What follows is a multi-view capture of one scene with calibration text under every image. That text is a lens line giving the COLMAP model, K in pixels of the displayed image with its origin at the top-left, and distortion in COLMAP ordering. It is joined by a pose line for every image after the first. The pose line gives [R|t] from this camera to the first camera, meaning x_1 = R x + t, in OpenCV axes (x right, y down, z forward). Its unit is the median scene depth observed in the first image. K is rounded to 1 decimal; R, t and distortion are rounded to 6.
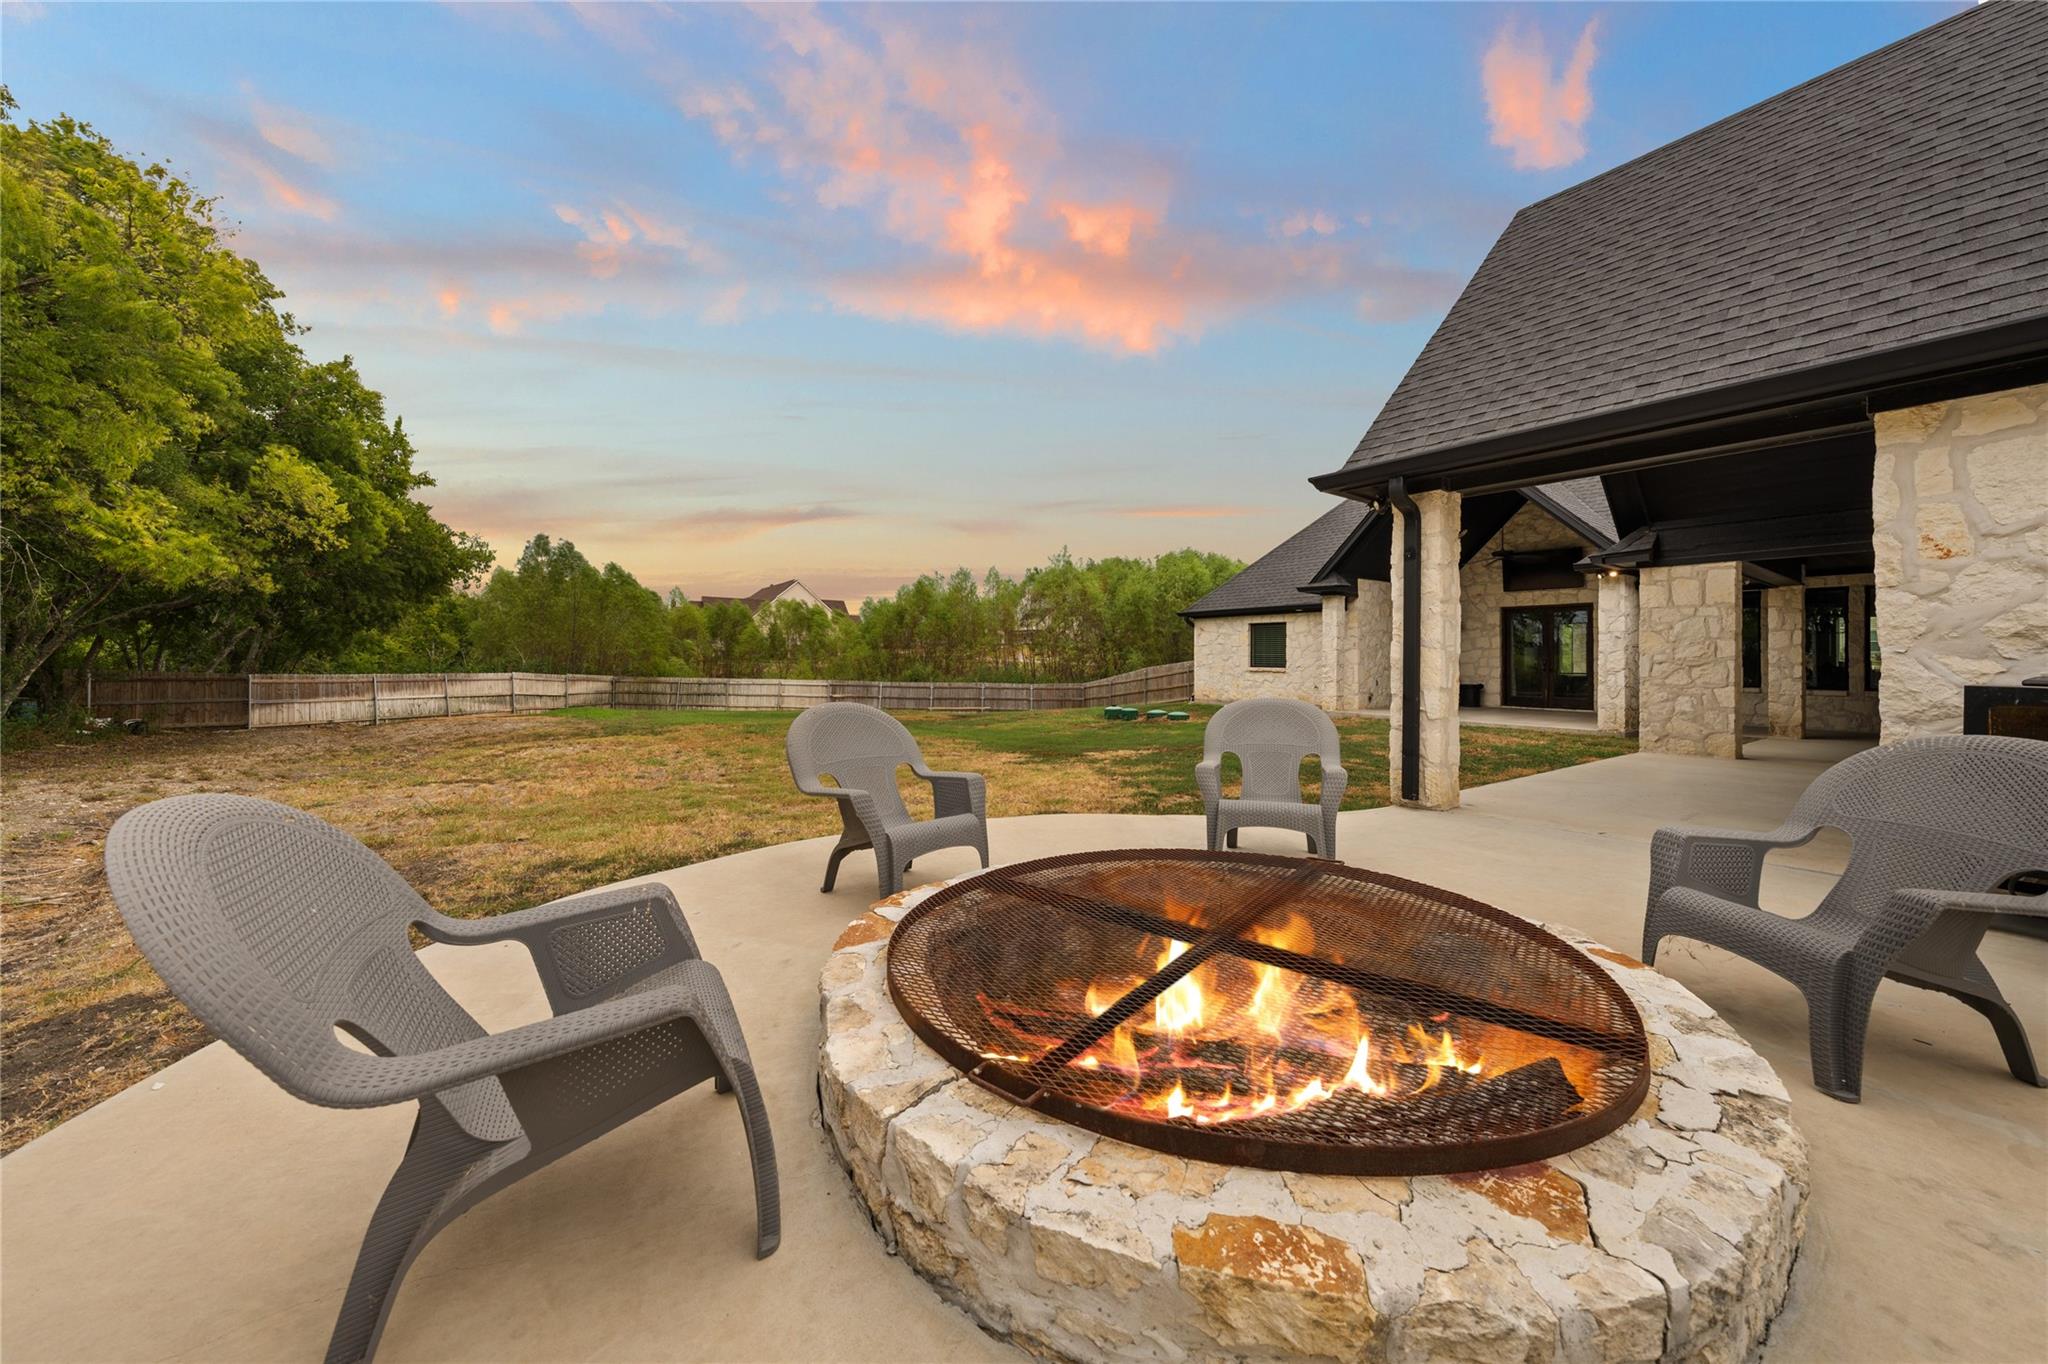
lens RADIAL K [[693.5, 0, 1019.3], [0, 693.5, 679.4], [0, 0, 1]] dist [-0.000940, 0.000034]
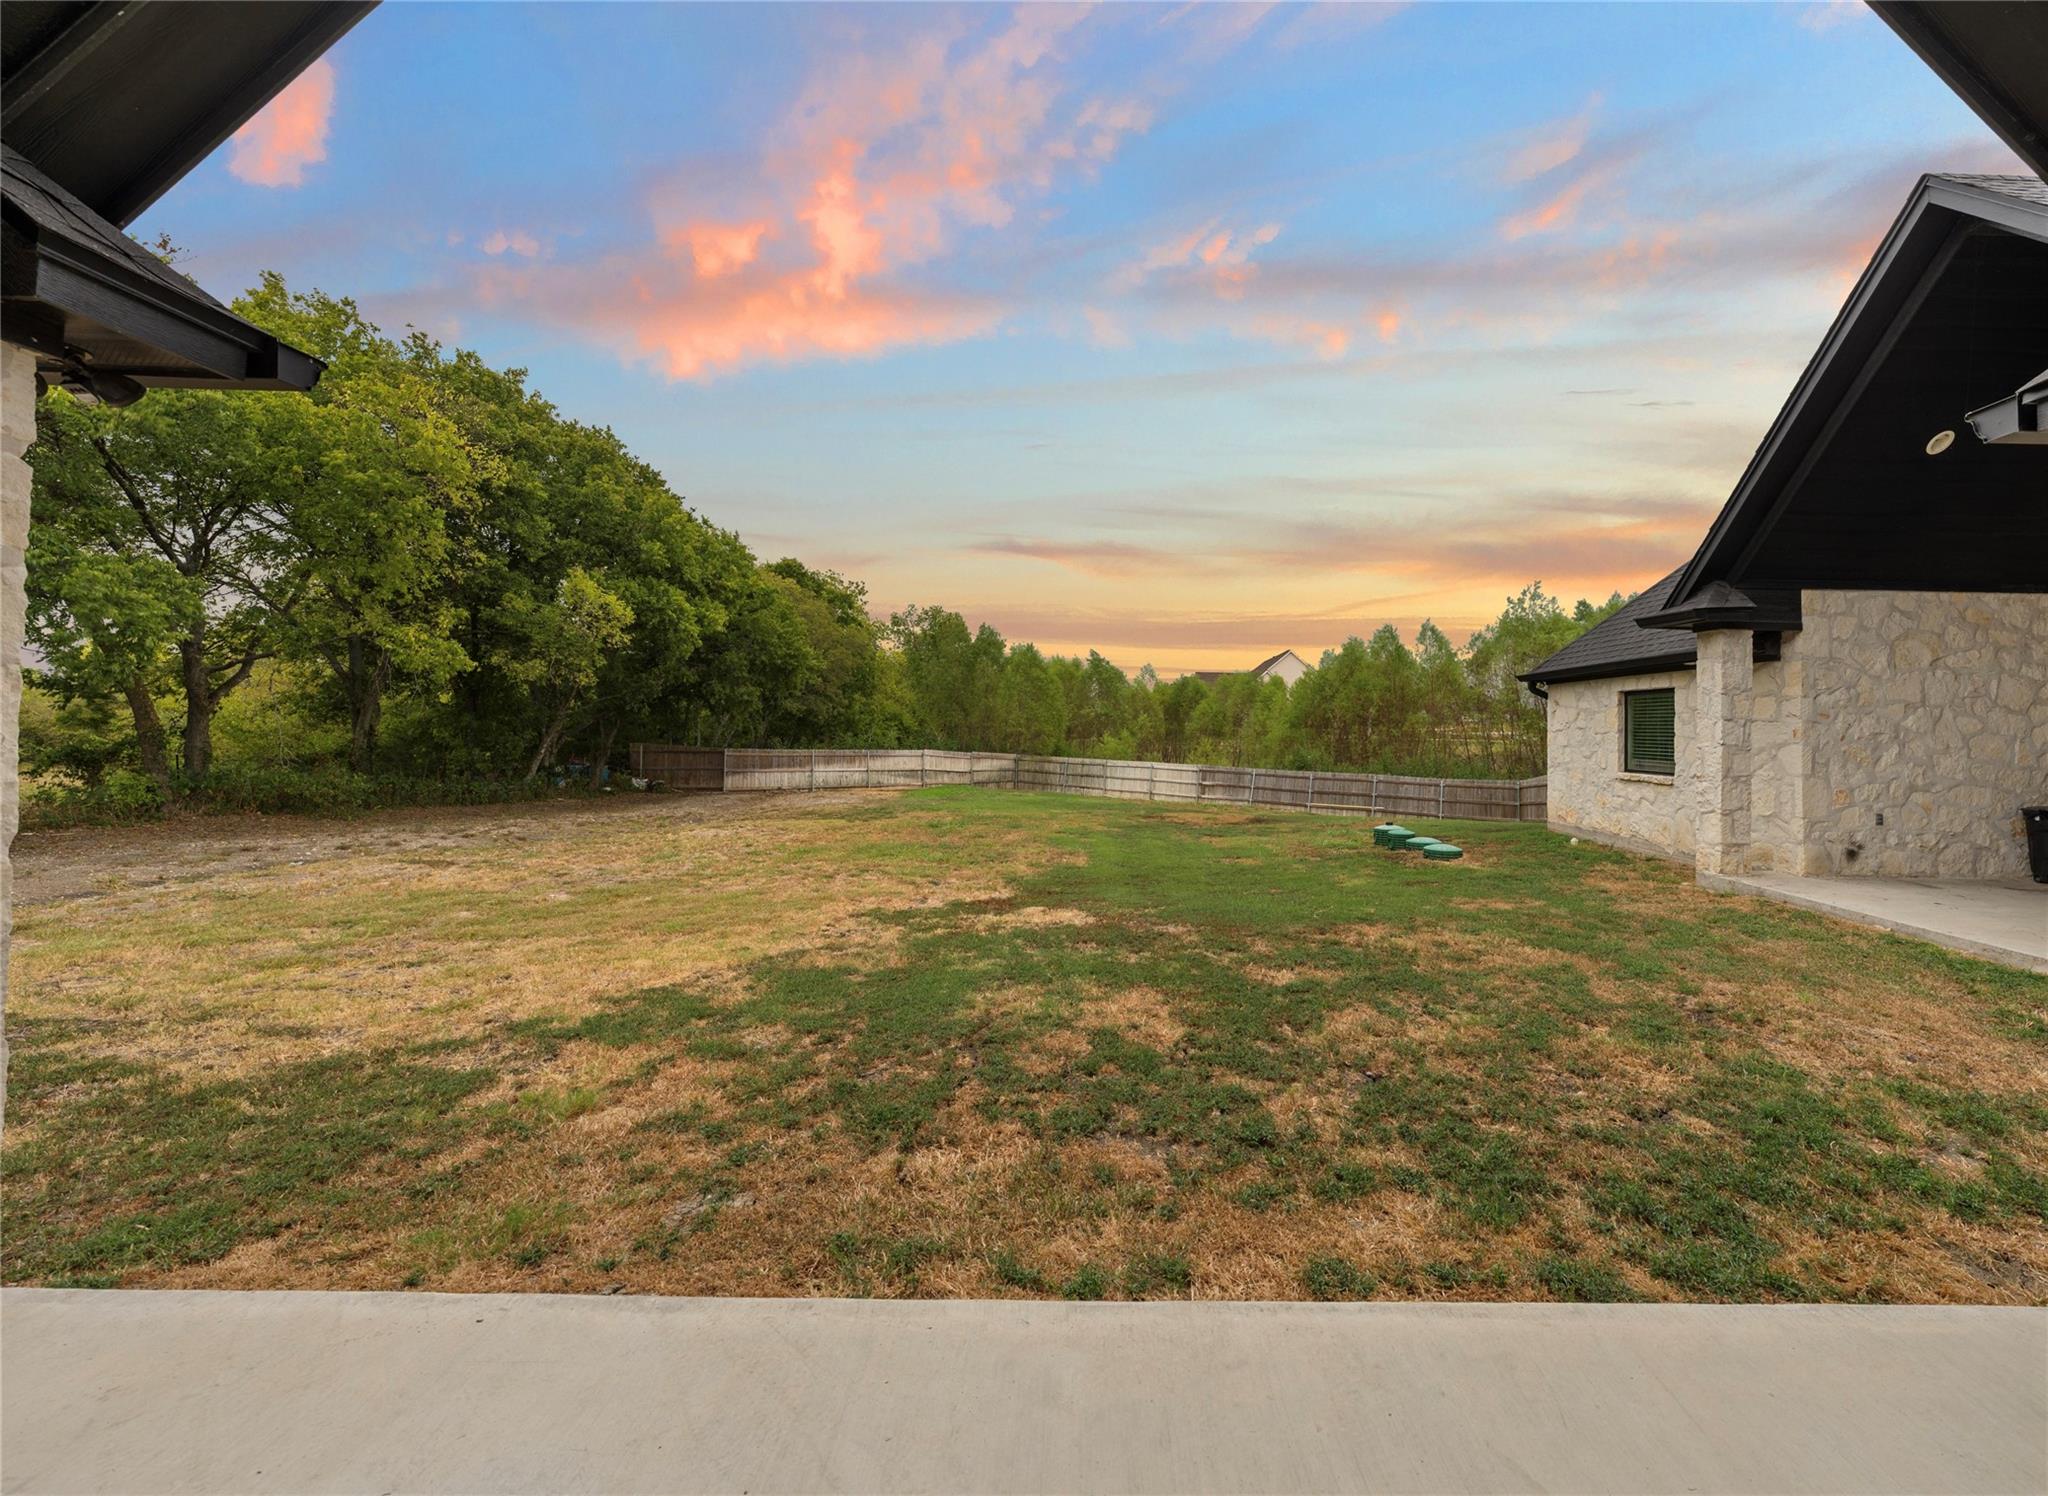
lens RADIAL K [[762.8, 0, 1134.4], [0, 762.8, 711.4], [0, 0, 1]] dist [0.000039, -0.000086]
pose [[0.831792, -0.008680, -0.555019, 0.223318], [-0.025081, 0.998269, -0.053200, -0.015108], [0.554520, 0.058171, 0.830135, 0.189254]]
